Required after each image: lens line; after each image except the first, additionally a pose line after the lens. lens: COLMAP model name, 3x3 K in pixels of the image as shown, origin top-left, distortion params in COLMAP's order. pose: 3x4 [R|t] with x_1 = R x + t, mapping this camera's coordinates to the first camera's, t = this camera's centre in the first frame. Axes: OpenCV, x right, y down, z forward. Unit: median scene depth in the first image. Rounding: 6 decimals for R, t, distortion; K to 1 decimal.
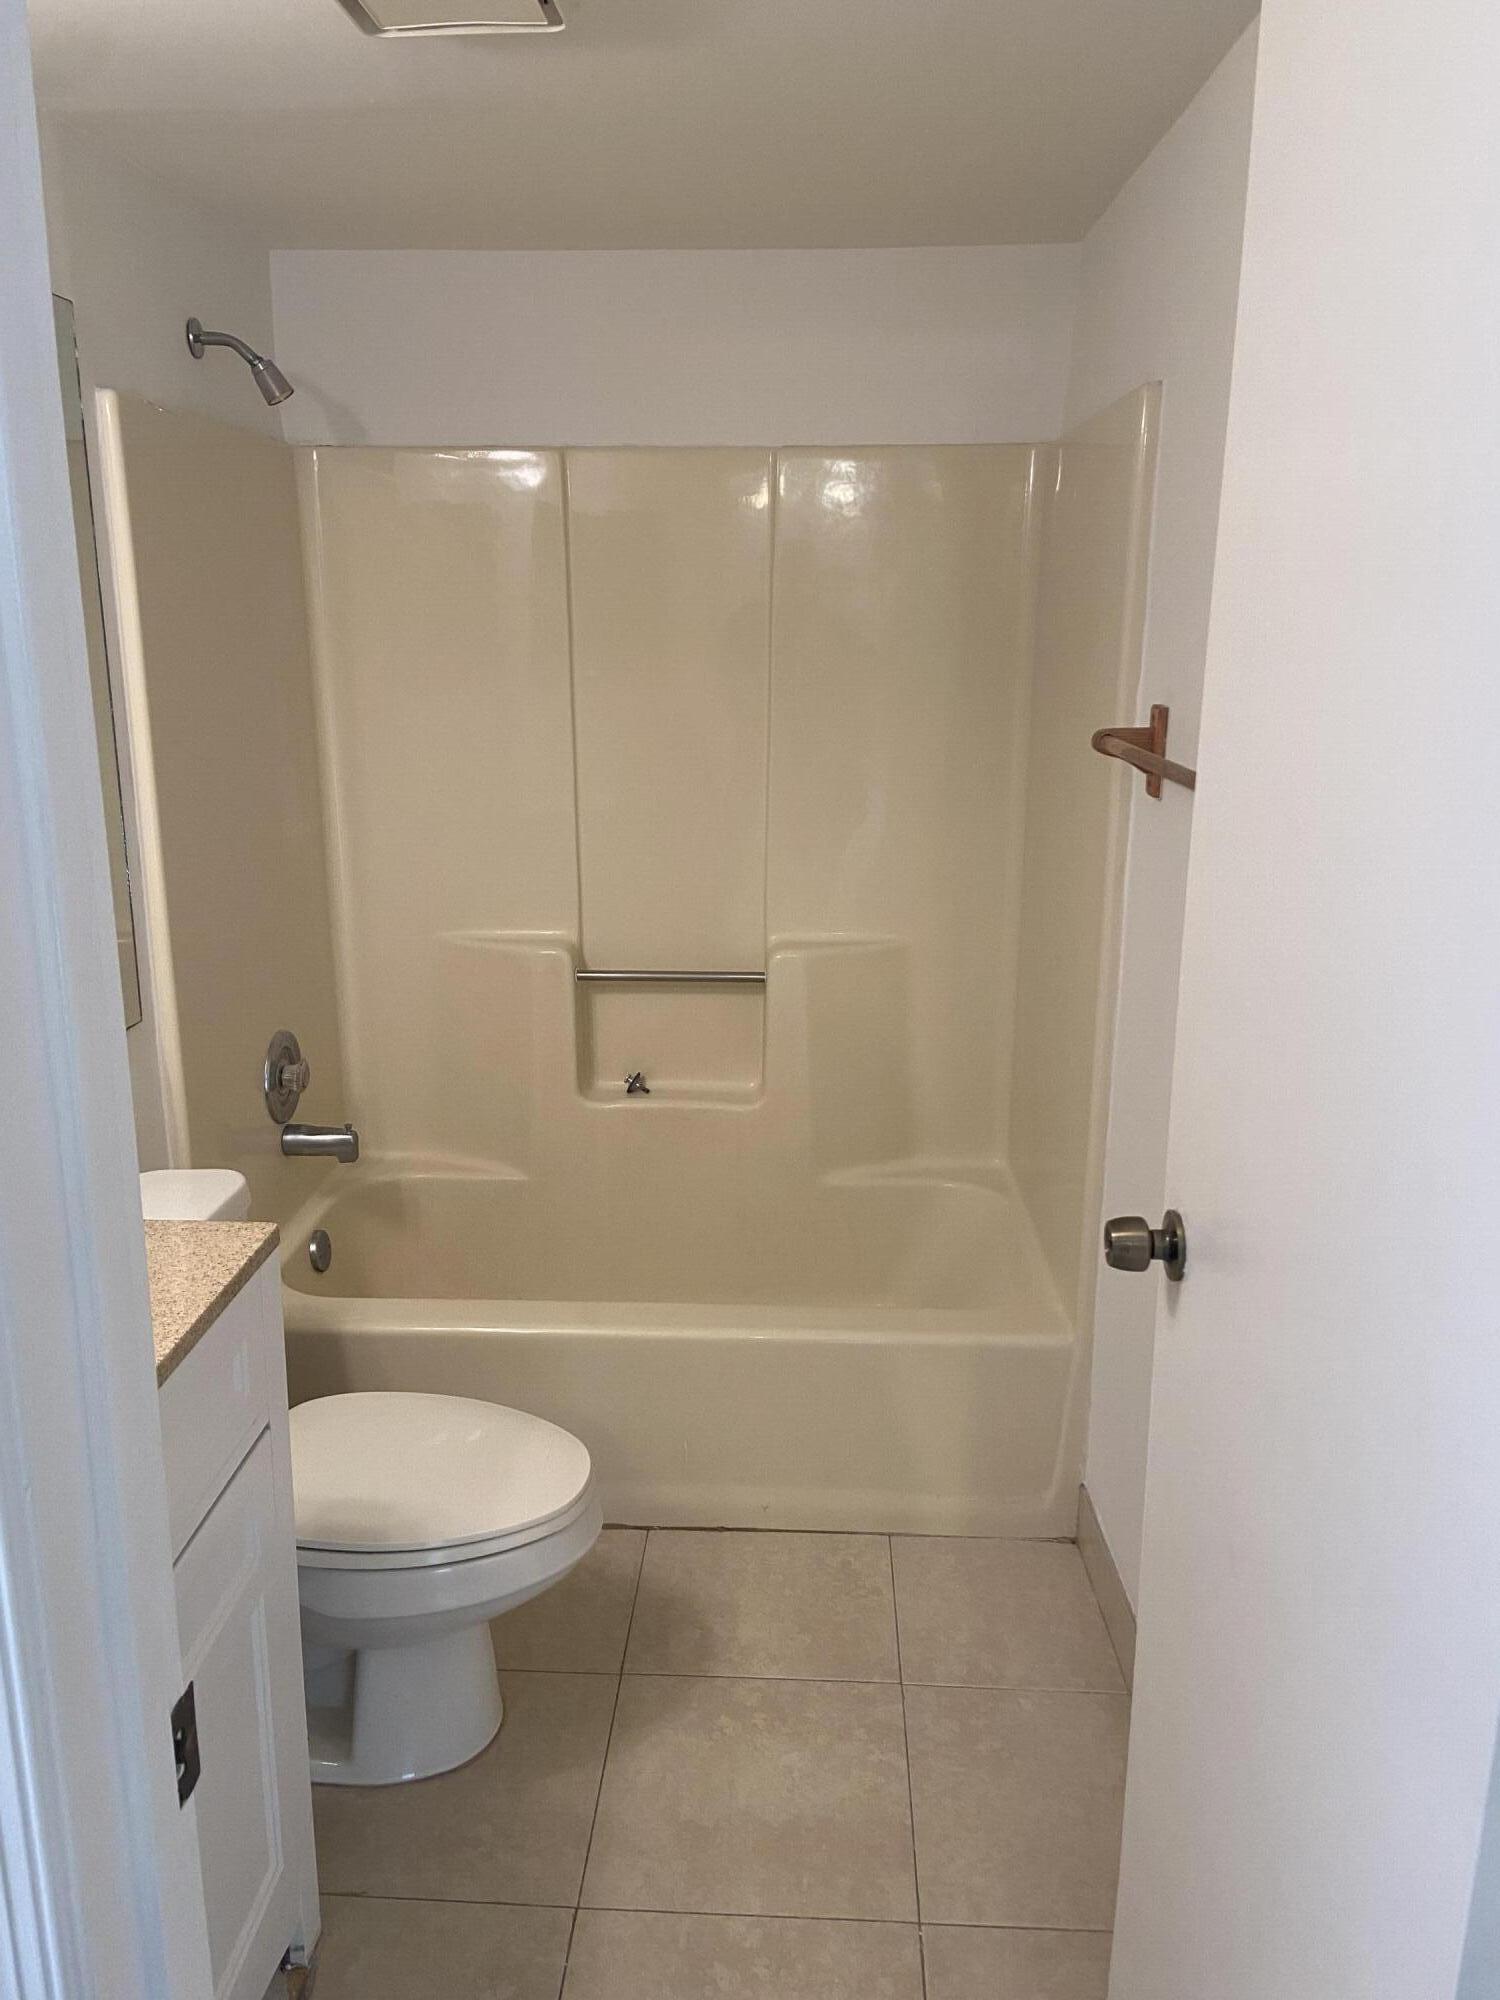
lens RADIAL K [[1495.4, 0, 745.3], [0, 1495.4, 988.7], [0, 0, 1]] dist [0.068082, -0.073027]
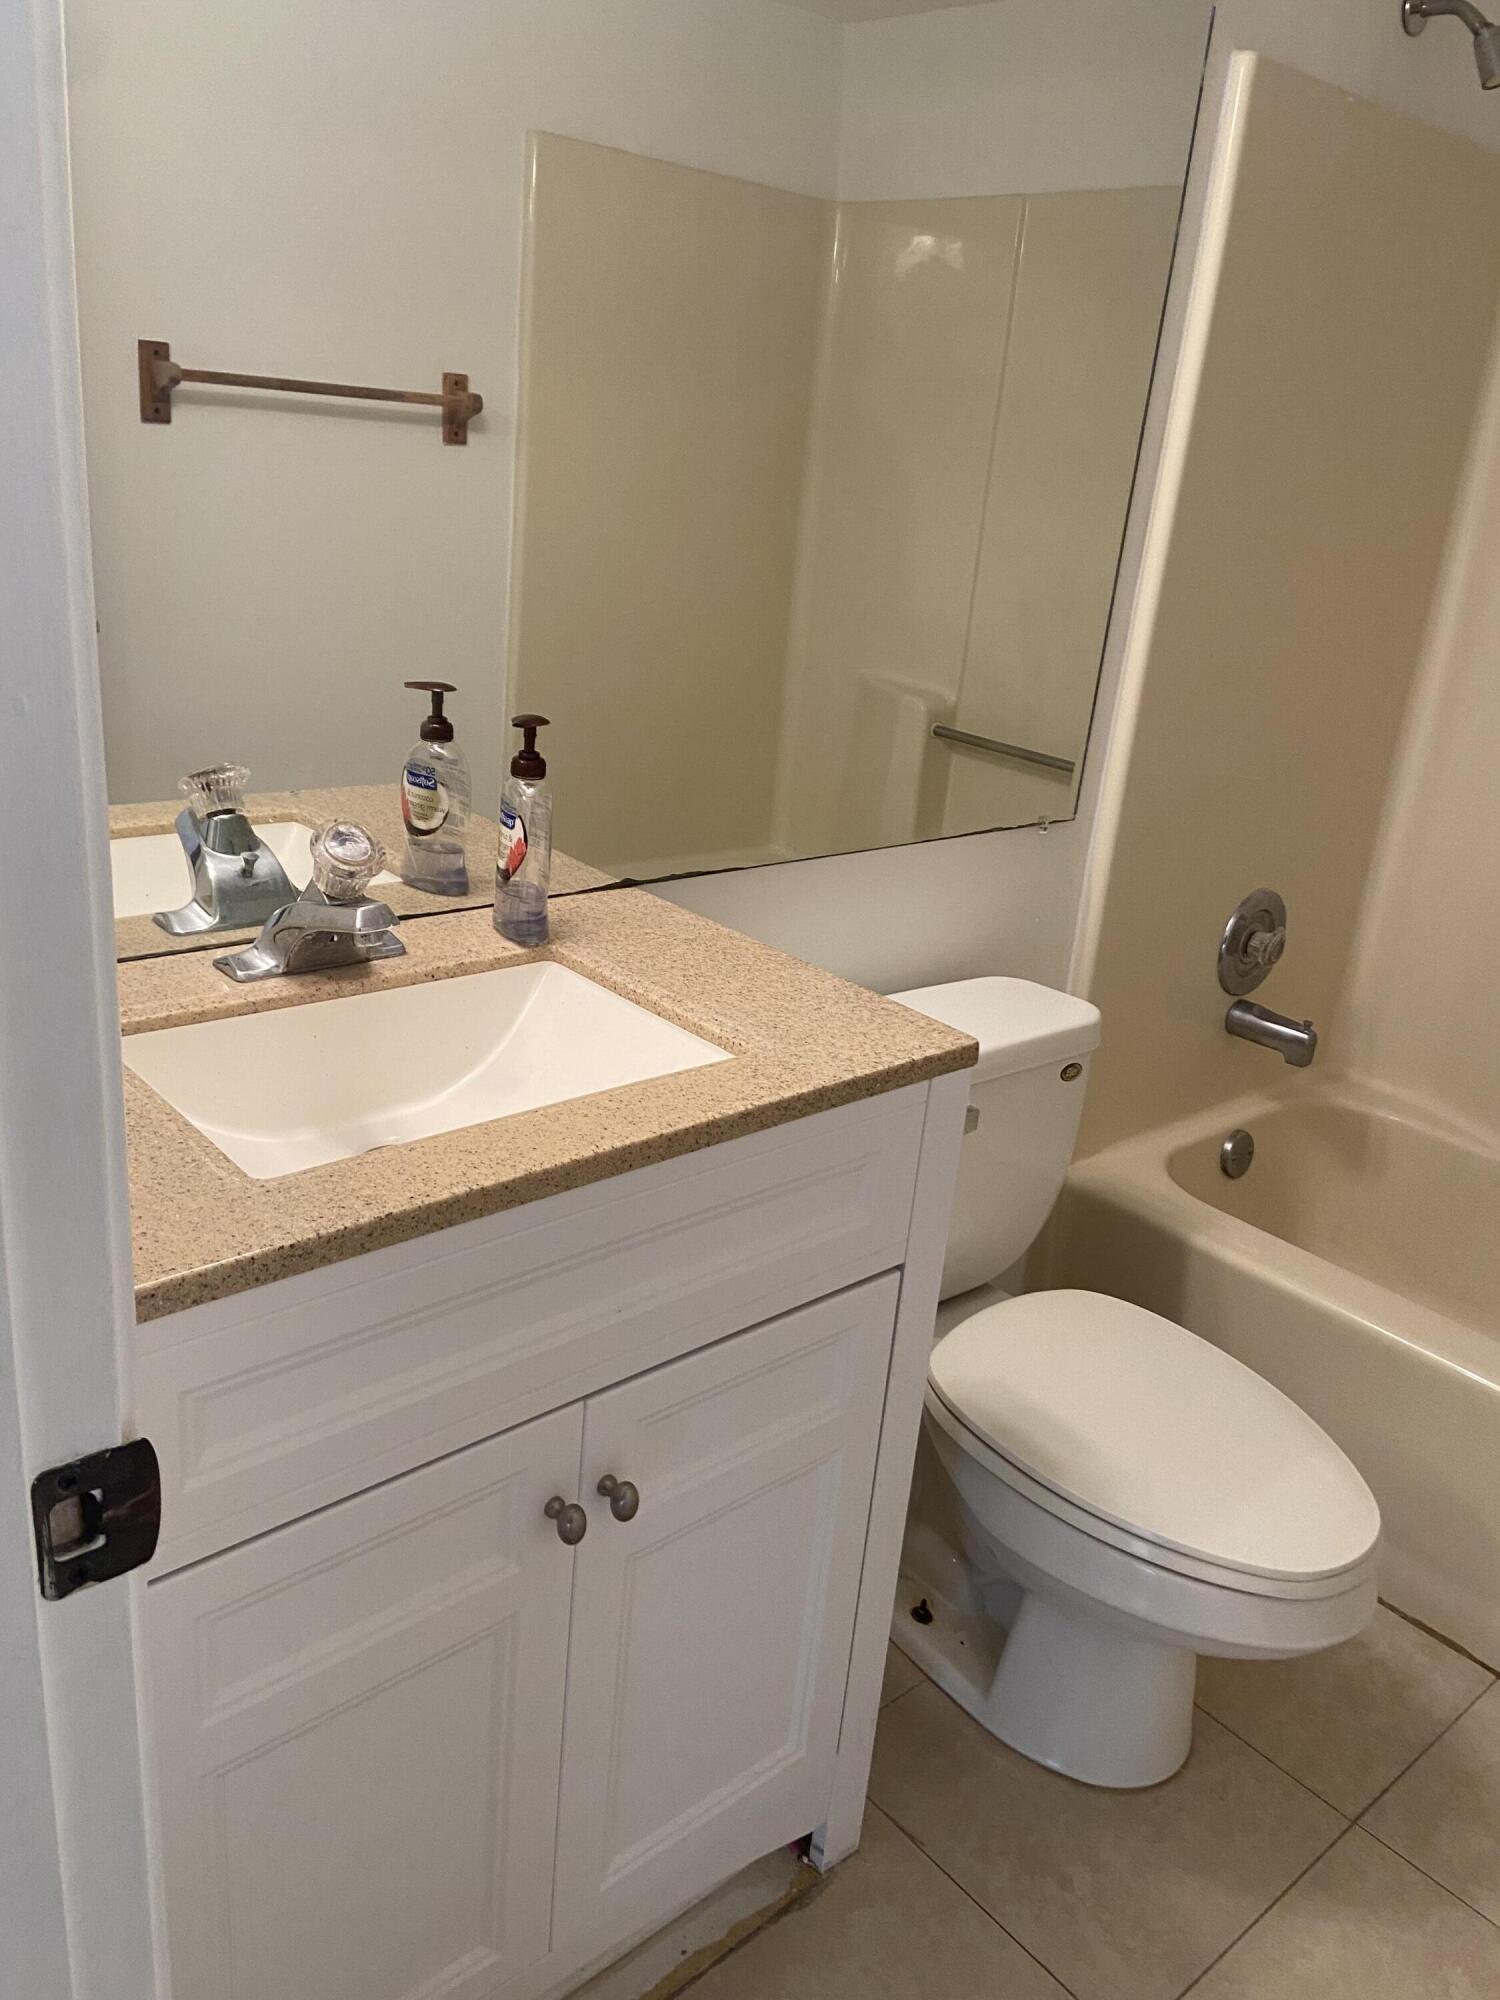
lens RADIAL K [[1495.4, 0, 745.3], [0, 1495.4, 988.7], [0, 0, 1]] dist [0.068082, -0.073027]
pose [[0.686841, 0.296402, -0.663623, 0.067281], [-0.255451, 0.953259, 0.161376, 0.019303], [0.680436, 0.058683, 0.730454, 0.189628]]
